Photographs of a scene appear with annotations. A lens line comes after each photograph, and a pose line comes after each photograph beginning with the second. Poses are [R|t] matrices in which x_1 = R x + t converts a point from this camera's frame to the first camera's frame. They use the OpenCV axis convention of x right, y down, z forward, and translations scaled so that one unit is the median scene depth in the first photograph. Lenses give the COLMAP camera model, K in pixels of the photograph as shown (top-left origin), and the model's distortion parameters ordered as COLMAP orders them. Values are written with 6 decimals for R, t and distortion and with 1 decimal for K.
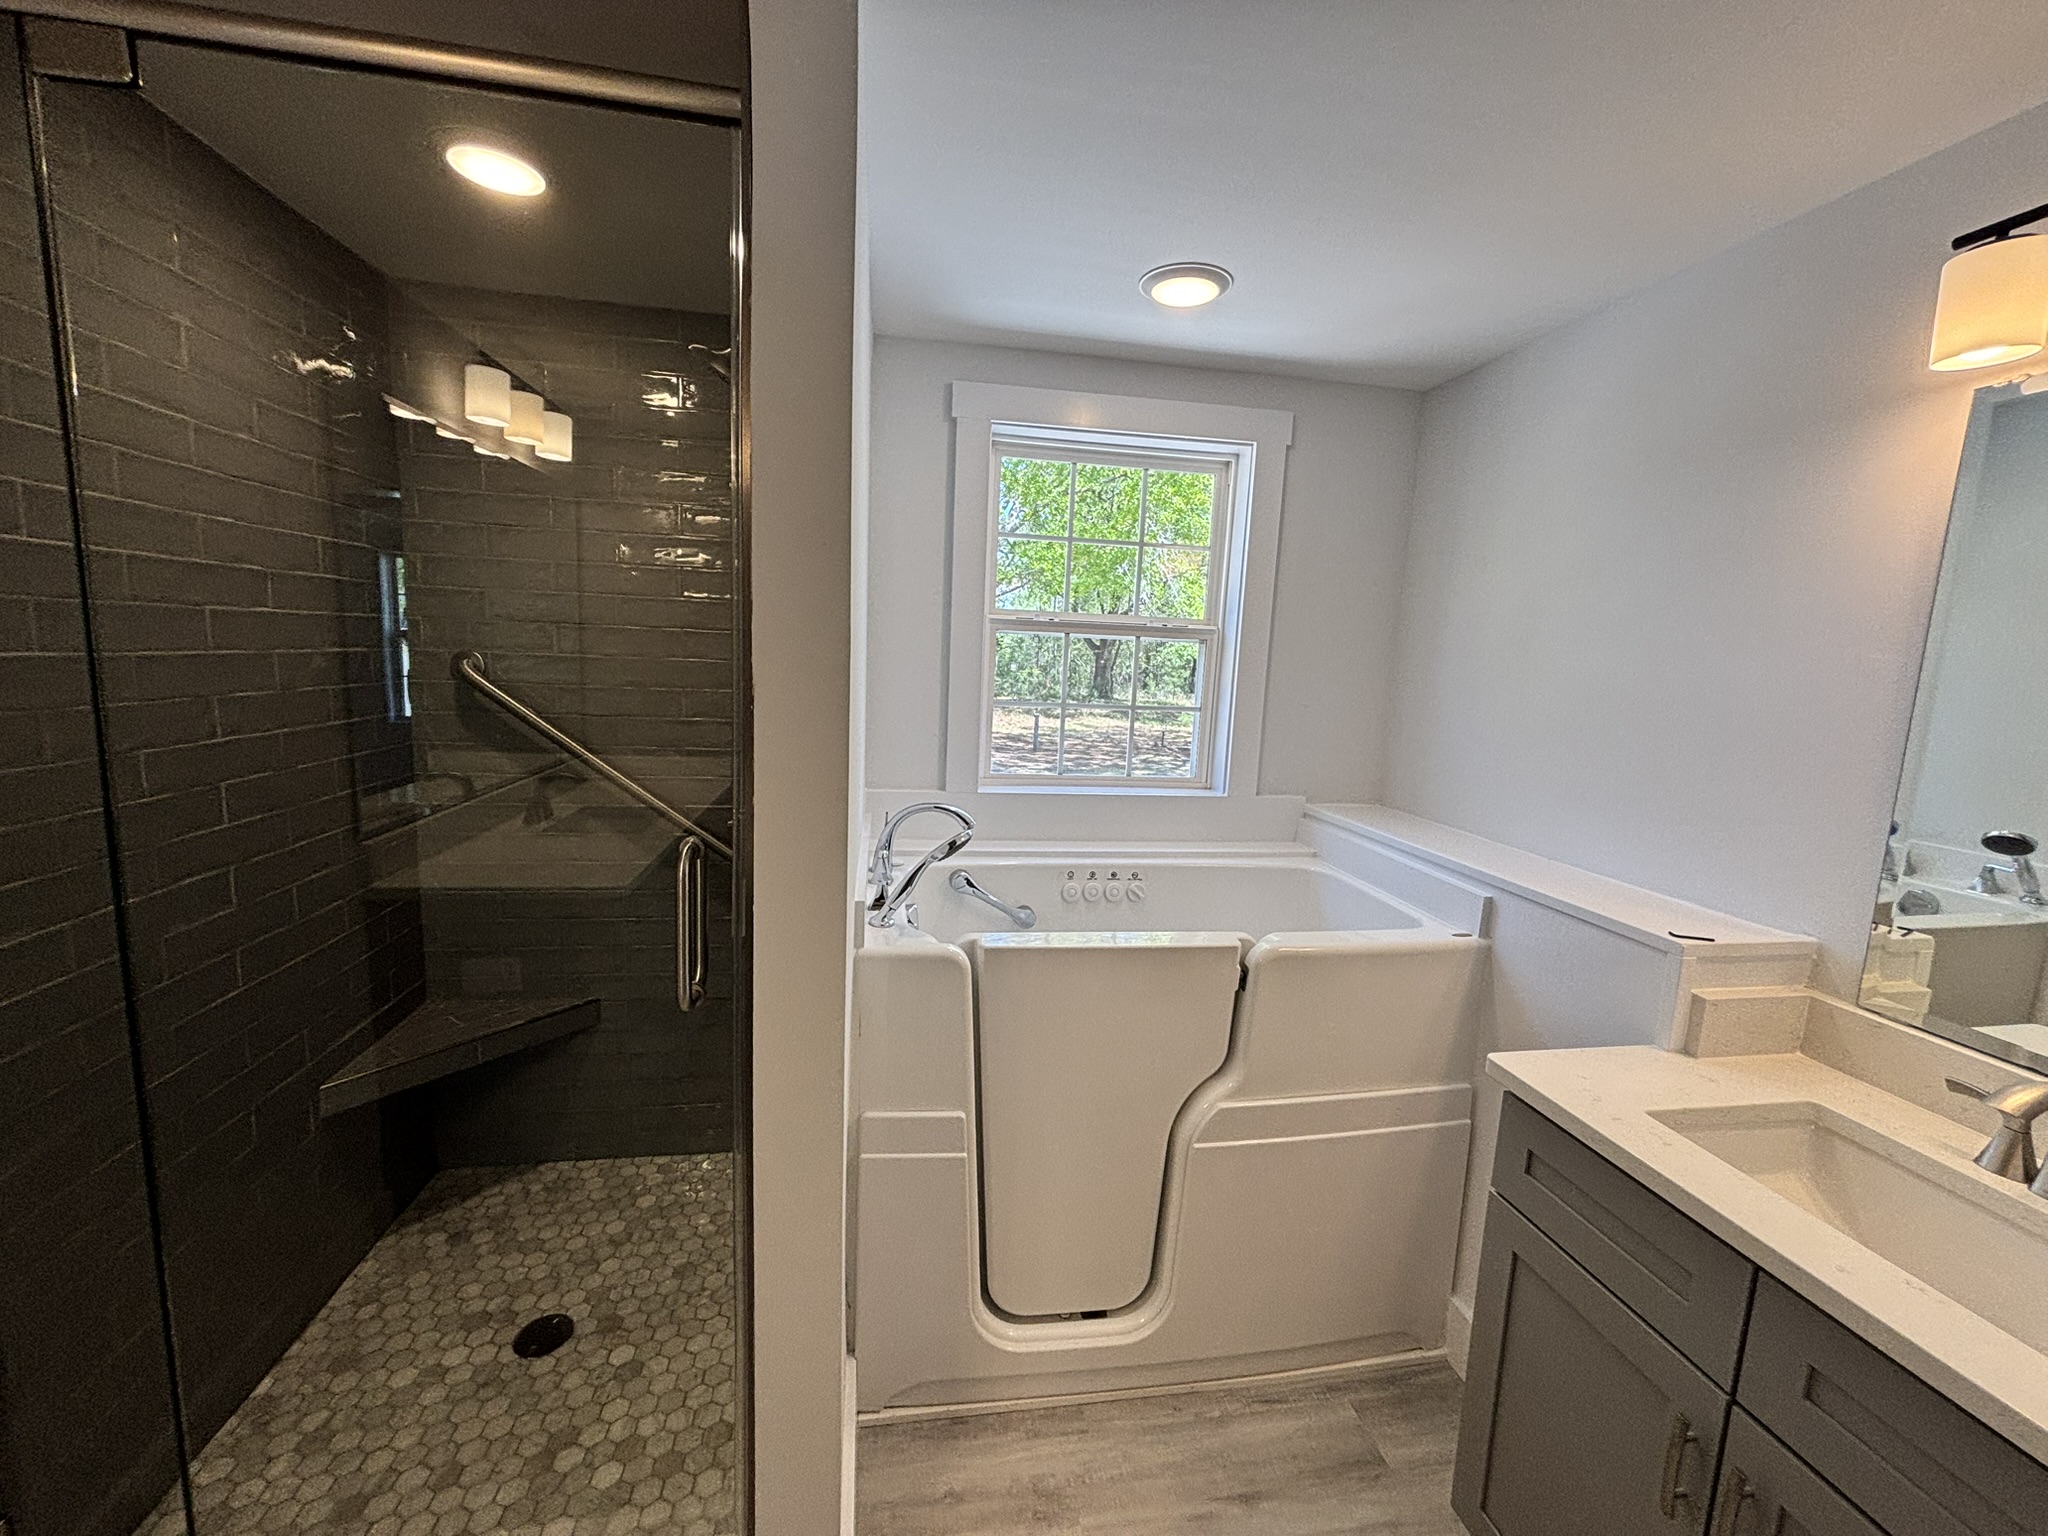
lens RADIAL K [[833.2, 0, 1024.4], [0, 833.2, 764.6], [0, 0, 1]] dist [0.000460, 0.000546]
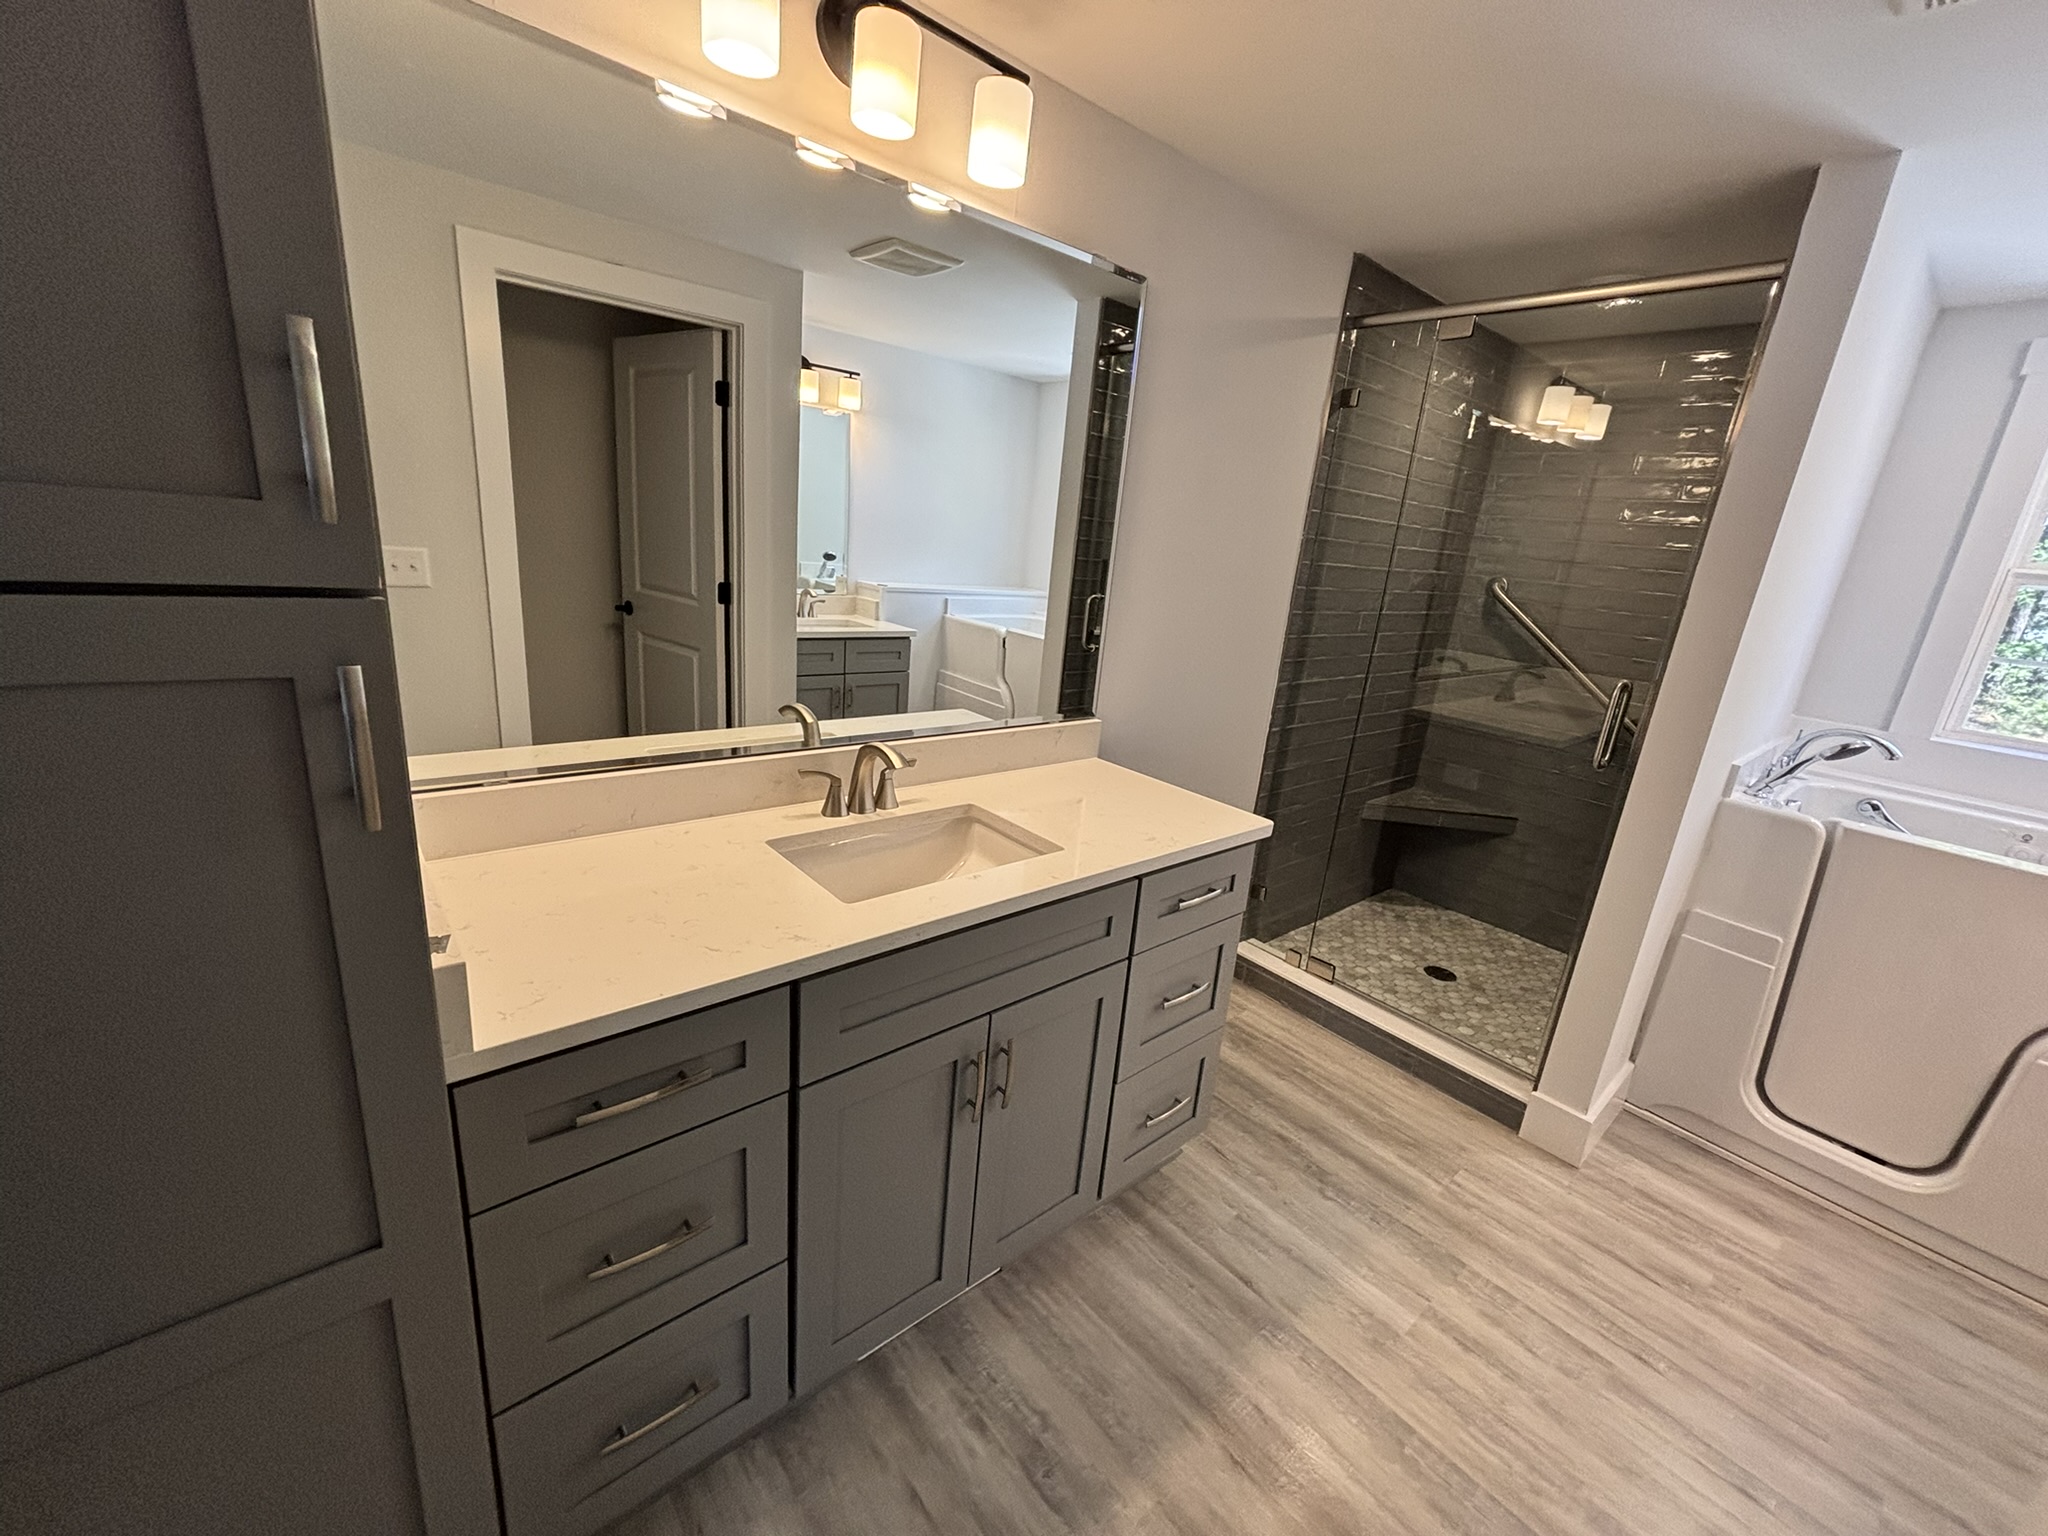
lens RADIAL K [[833.2, 0, 1024.4], [0, 833.2, 764.6], [0, 0, 1]] dist [0.000460, 0.000546]
pose [[0.516304, 0.239705, -0.822175, 0.272677], [-0.185242, 0.968561, 0.166057, 0.118726], [0.836131, 0.066565, 0.544475, -0.633200]]
